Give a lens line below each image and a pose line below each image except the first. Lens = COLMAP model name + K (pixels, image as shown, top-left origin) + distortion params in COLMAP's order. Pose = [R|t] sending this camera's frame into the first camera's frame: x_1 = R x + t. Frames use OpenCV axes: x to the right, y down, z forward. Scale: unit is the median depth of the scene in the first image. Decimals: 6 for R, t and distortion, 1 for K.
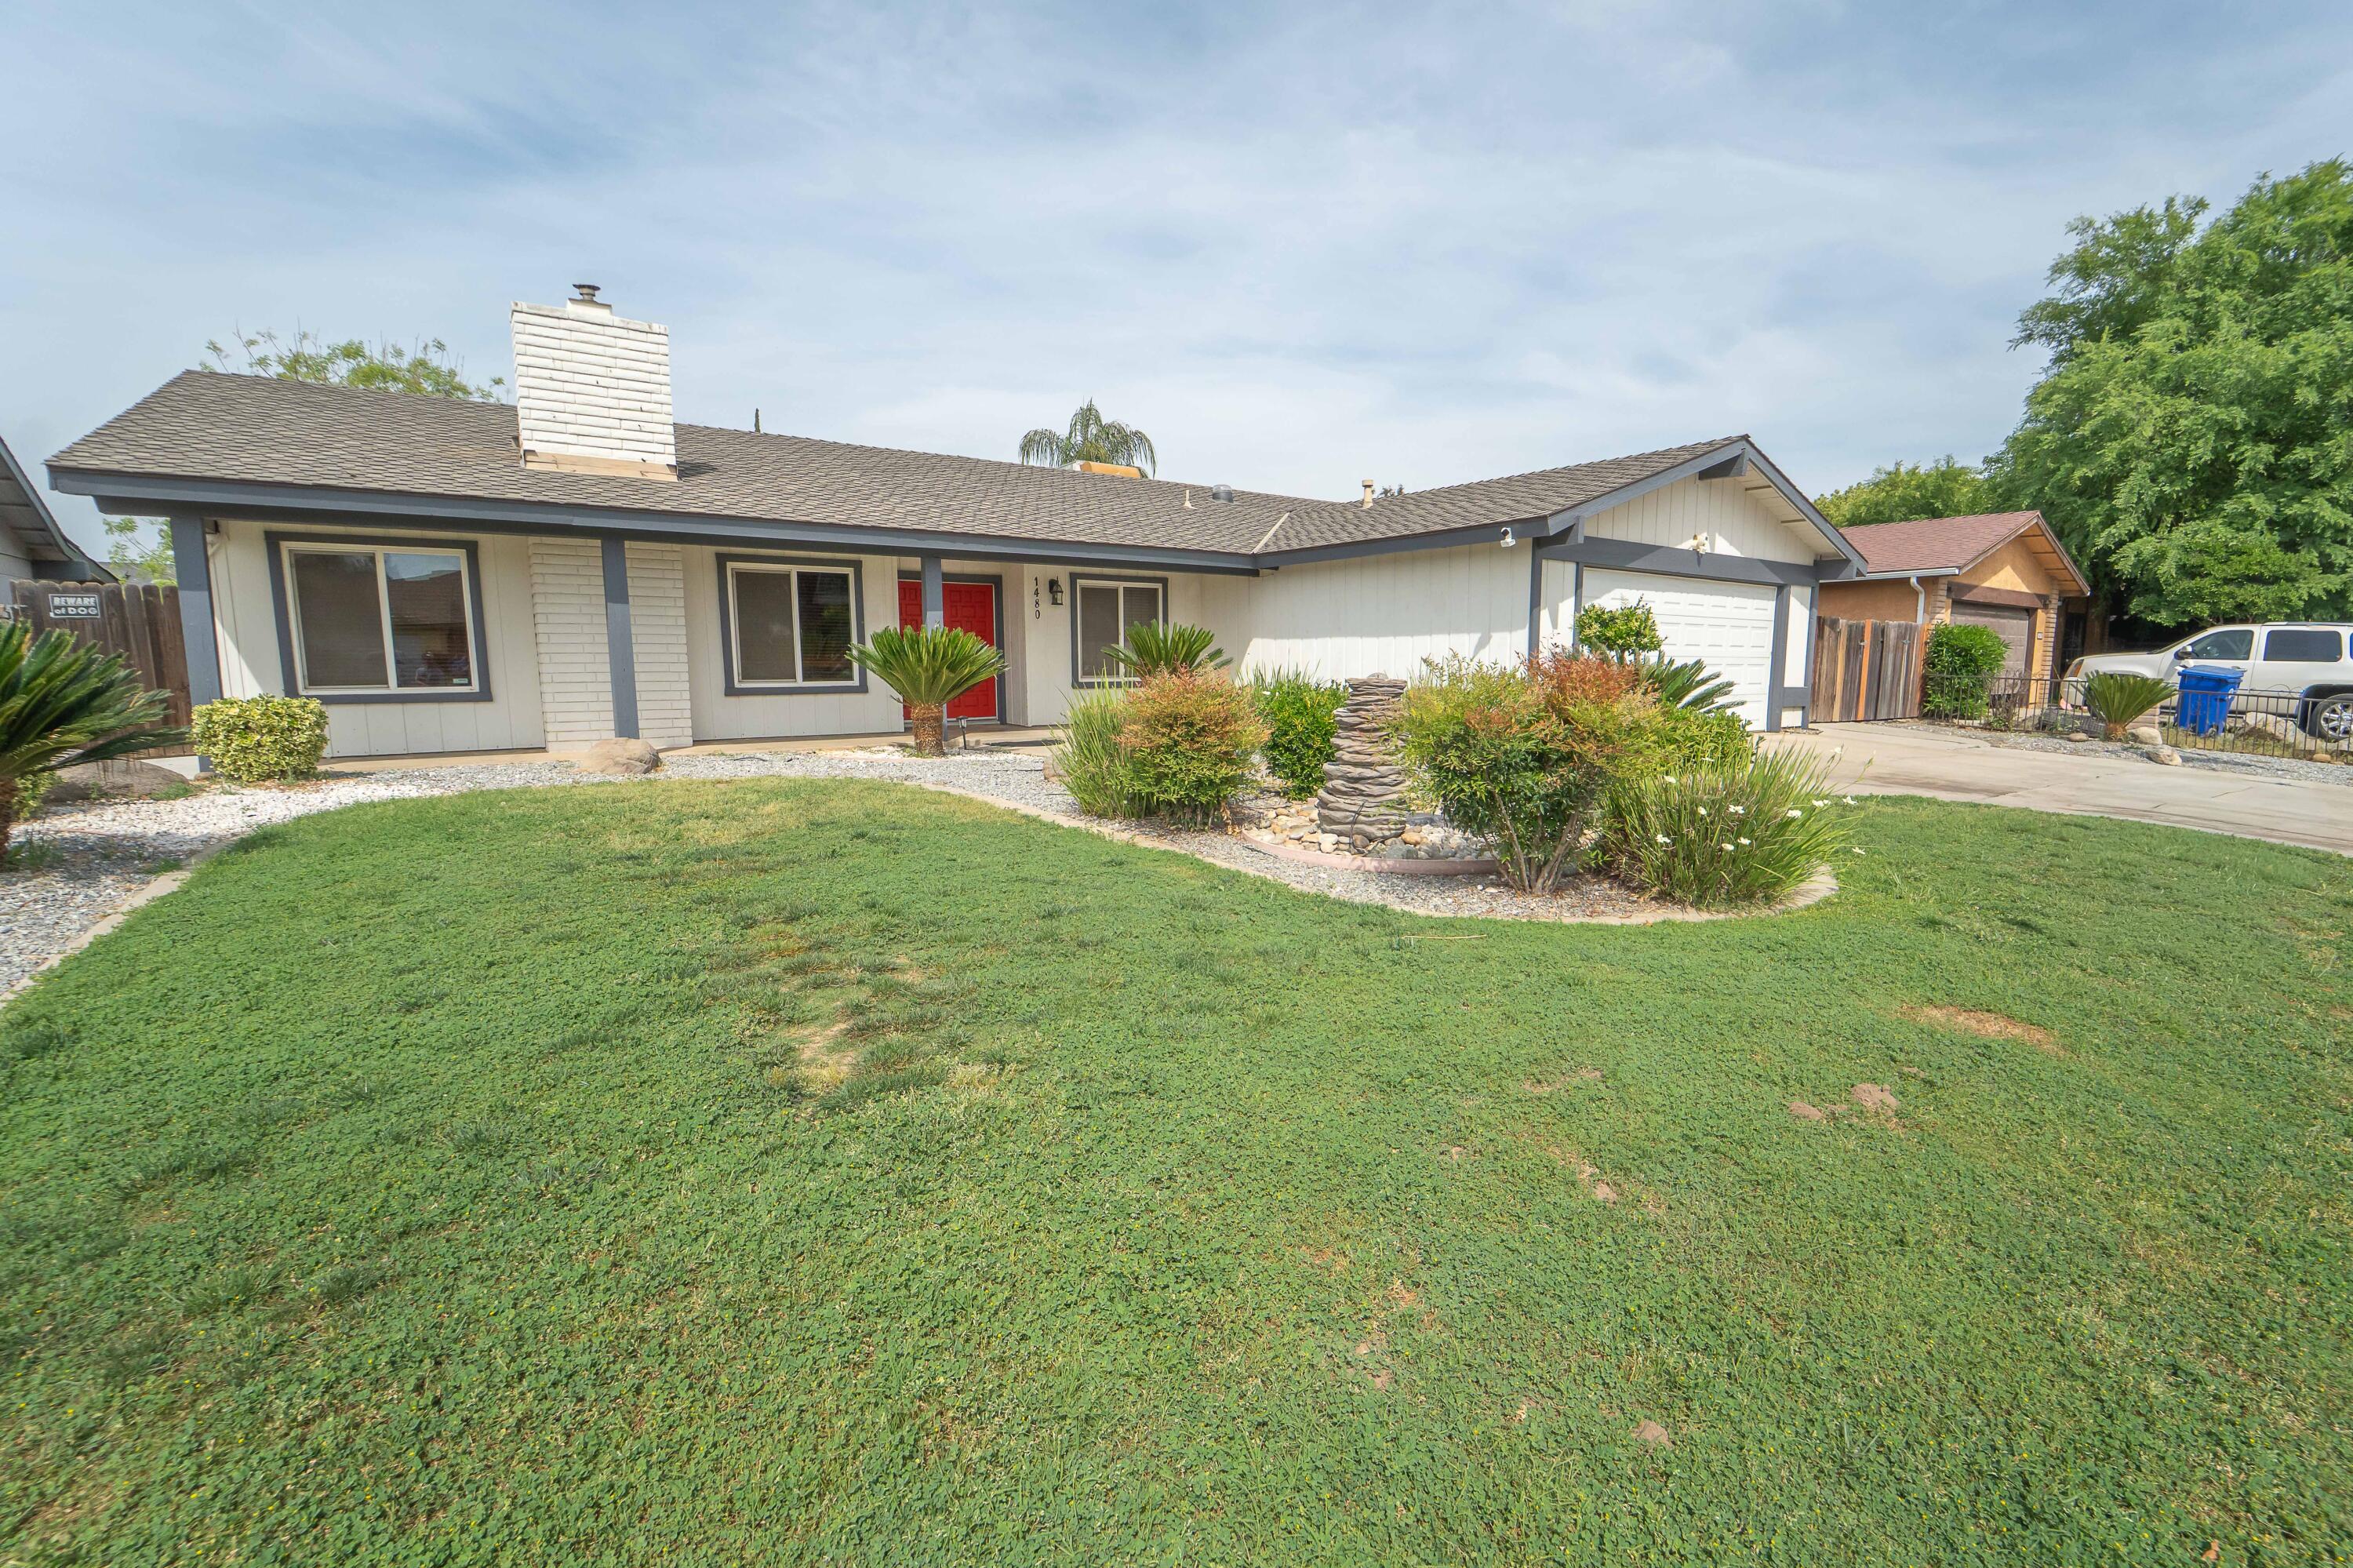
lens RADIAL K [[972.5, 0, 1193.1], [0, 972.5, 785.8], [0, 0, 1]] dist [-0.020482, 0.000017]
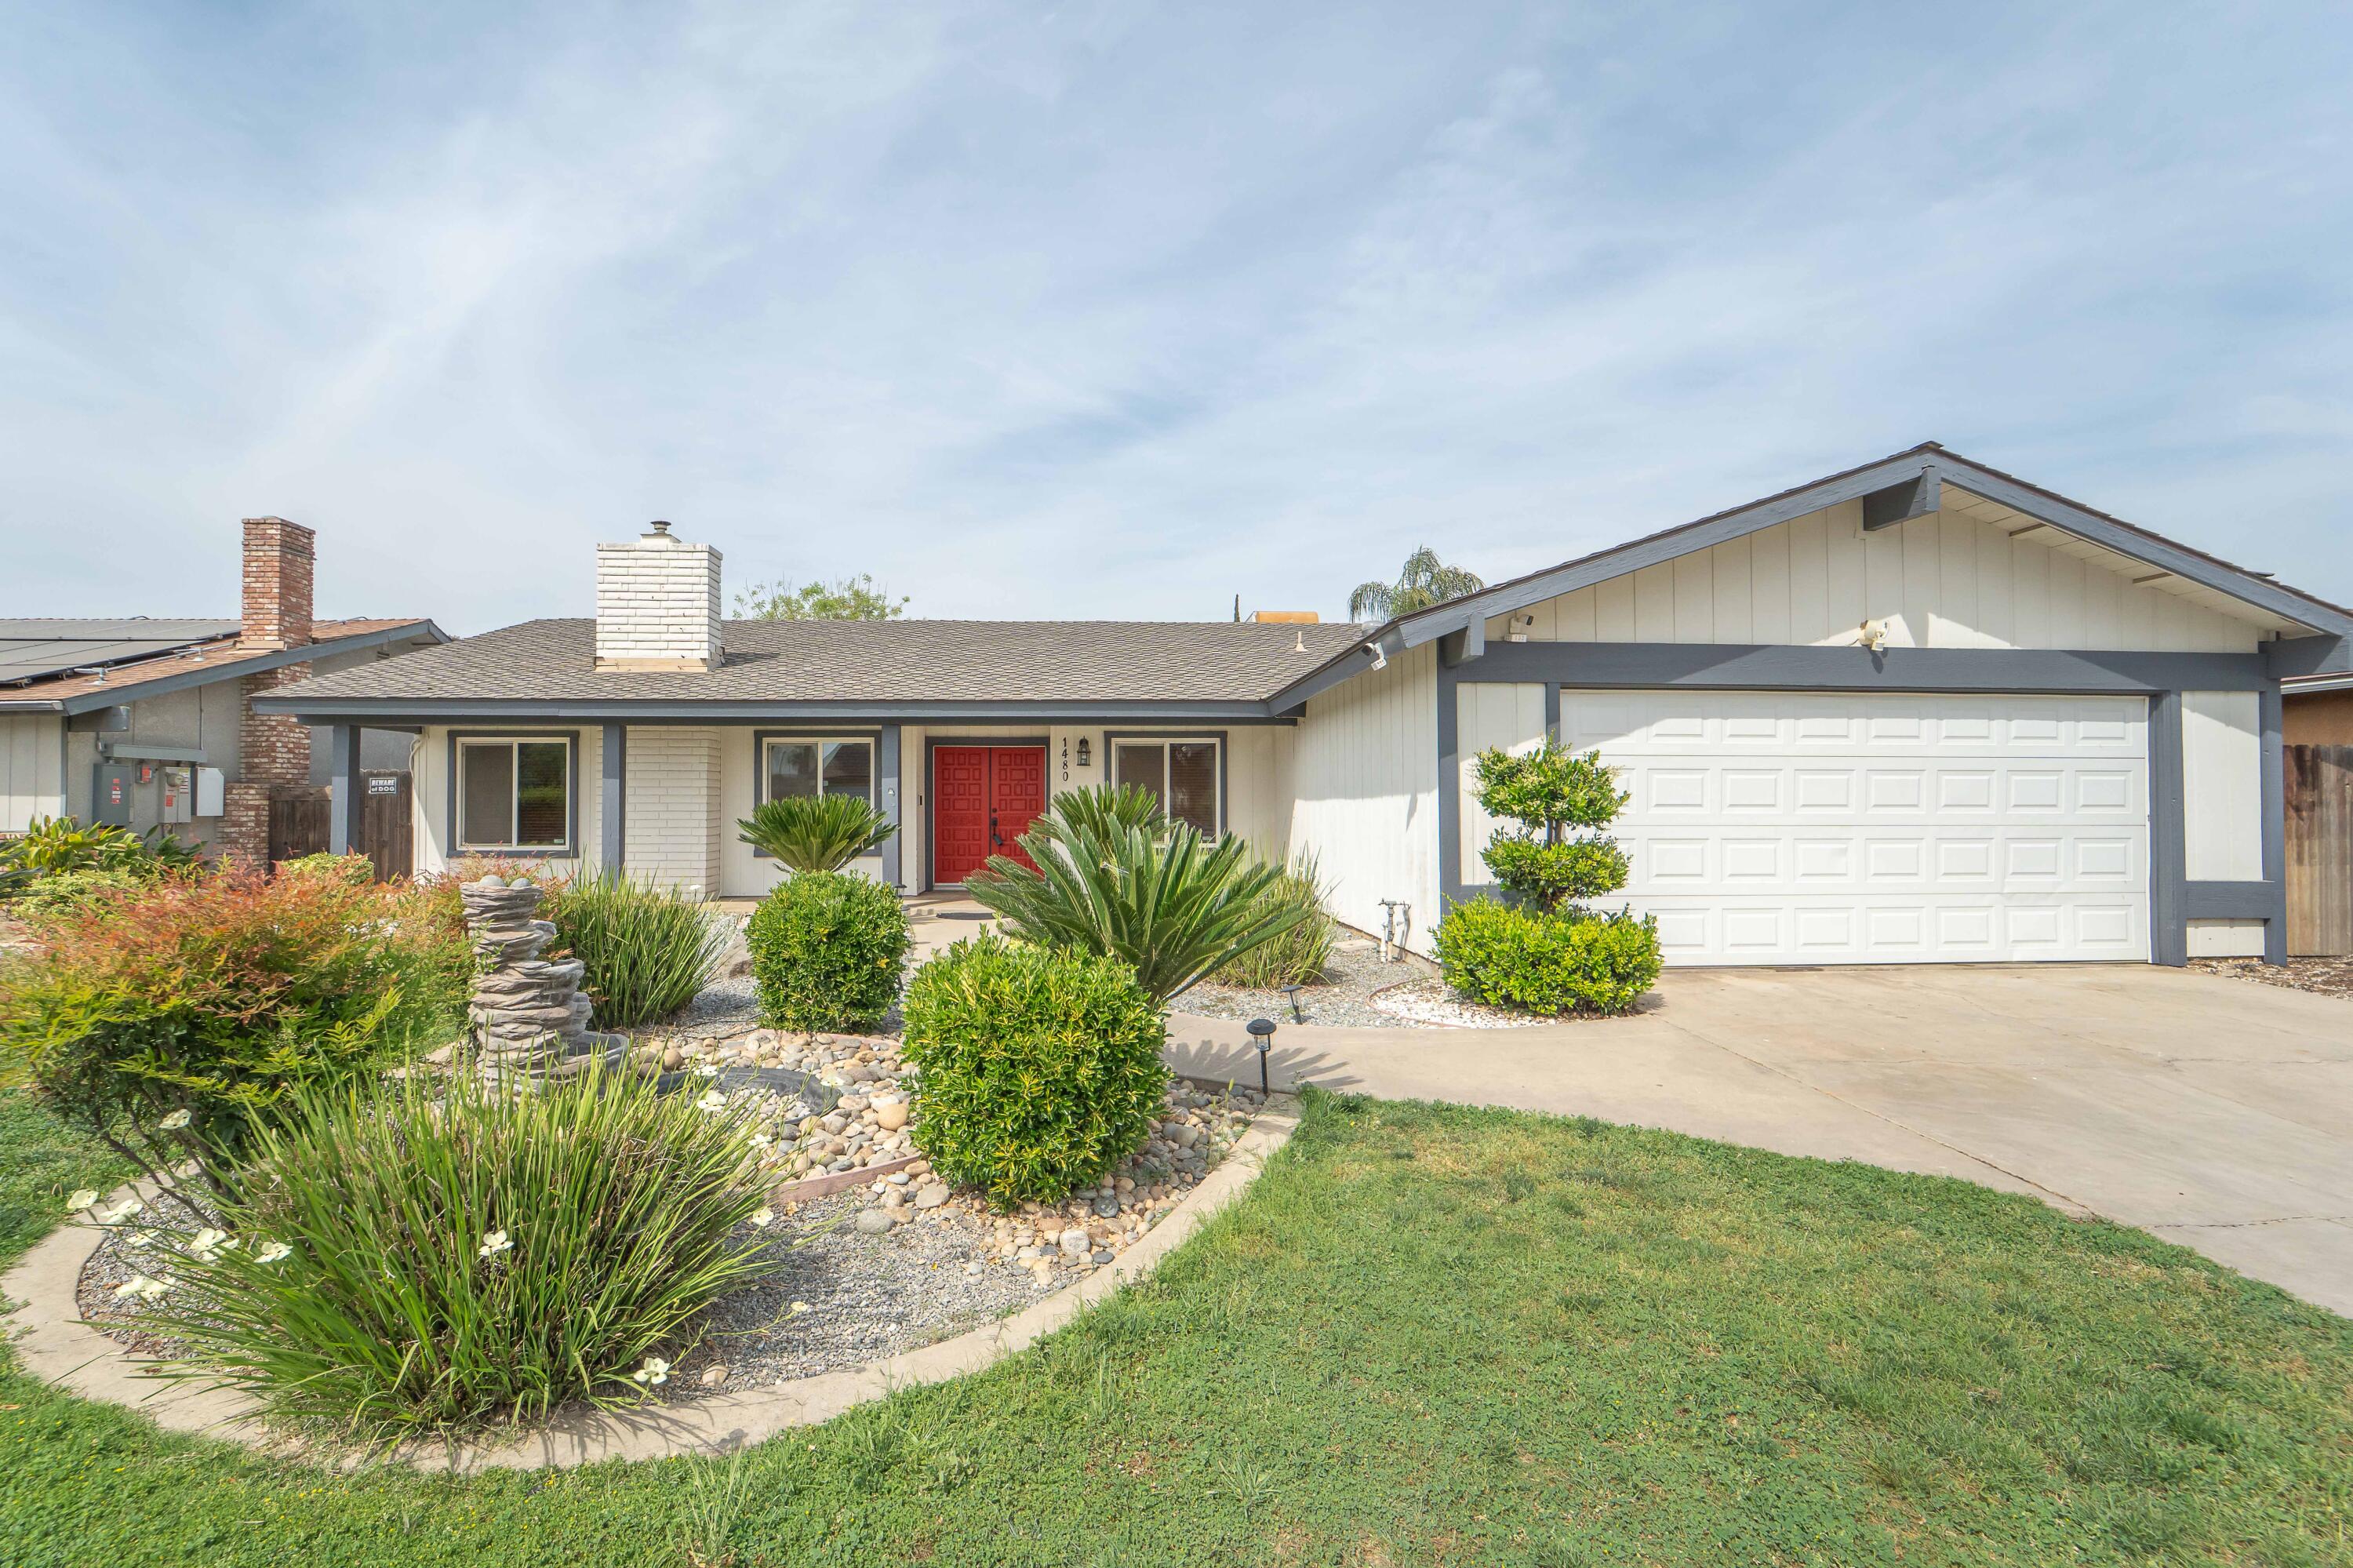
lens RADIAL K [[962.5, 0, 1137.1], [0, 962.5, 786.3], [0, 0, 1]] dist [-0.021884, -0.000138]
pose [[0.846708, -0.016765, -0.531794, 0.472769], [-0.066768, 0.988254, -0.137461, -0.052532], [0.527852, 0.151896, 0.835643, 0.310256]]
